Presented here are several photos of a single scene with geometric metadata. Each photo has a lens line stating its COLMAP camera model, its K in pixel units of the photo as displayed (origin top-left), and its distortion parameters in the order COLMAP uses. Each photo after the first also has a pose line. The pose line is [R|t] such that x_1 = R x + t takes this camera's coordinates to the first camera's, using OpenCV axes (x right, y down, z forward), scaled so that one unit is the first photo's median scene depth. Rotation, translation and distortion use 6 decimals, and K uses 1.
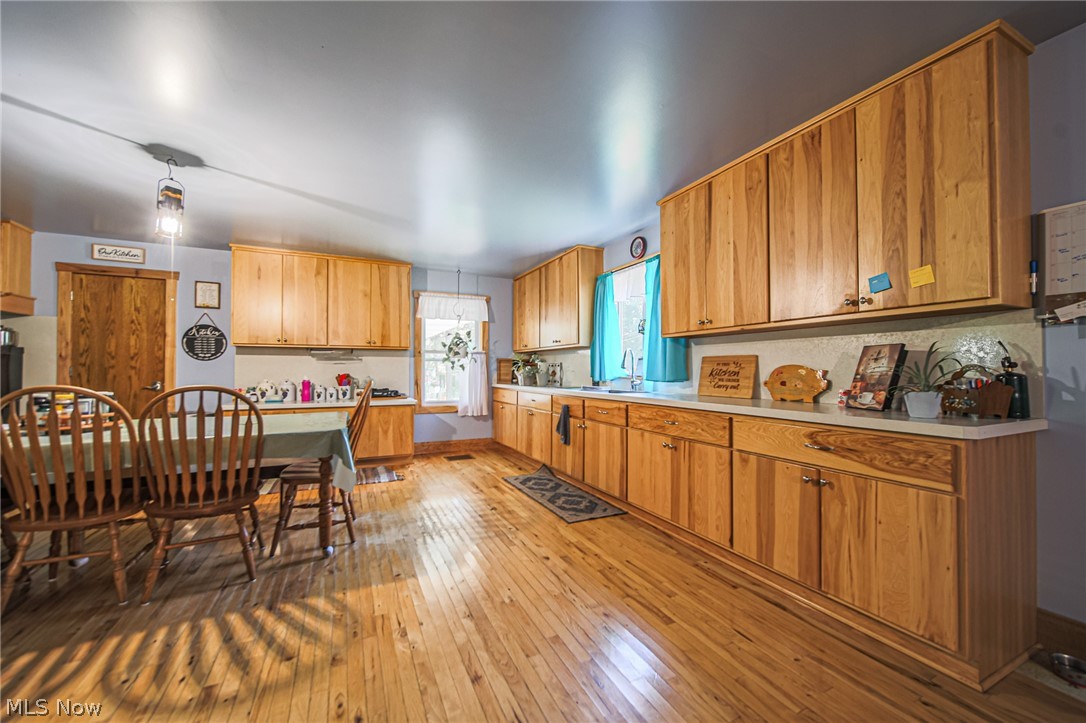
lens RADIAL K [[407.9, 0, 540.9], [0, 407.9, 363.3], [0, 0, 1]] dist [0.000109, 0.000050]
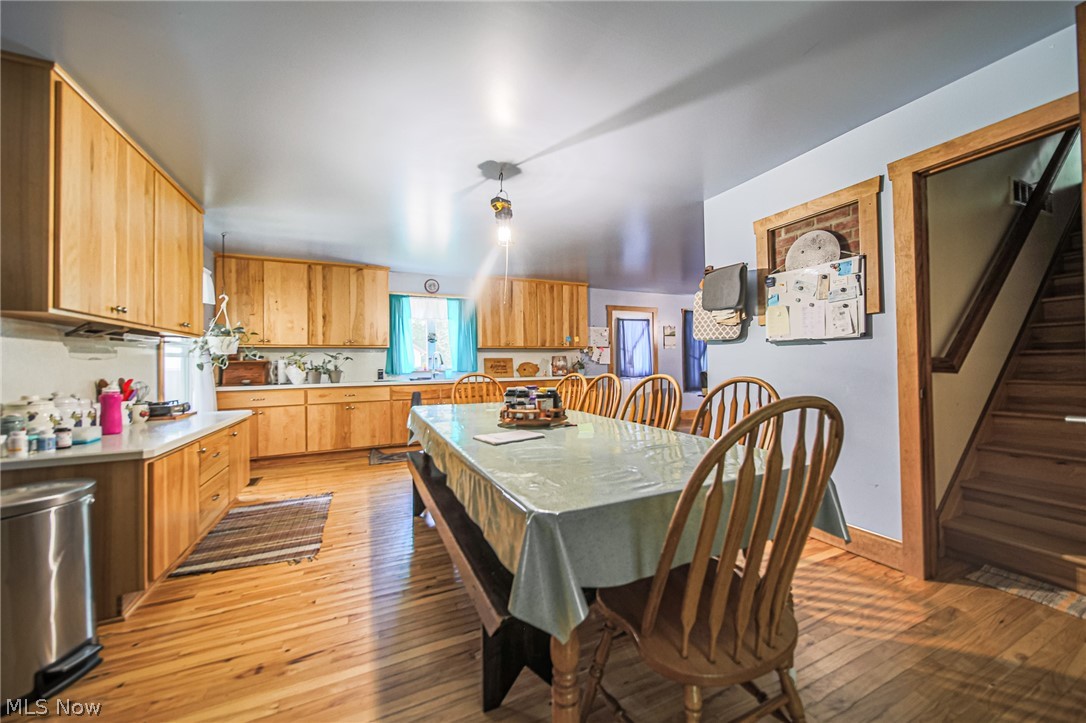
lens RADIAL K [[407.9, 0, 546.5], [0, 407.9, 361.7], [0, 0, 1]] dist [0.000109, 0.000050]
pose [[0.013857, 0.004532, 0.999894, -1.738896], [-0.005729, 0.999974, -0.004453, 0.009345], [-0.999888, -0.005667, 0.013883, 0.741748]]
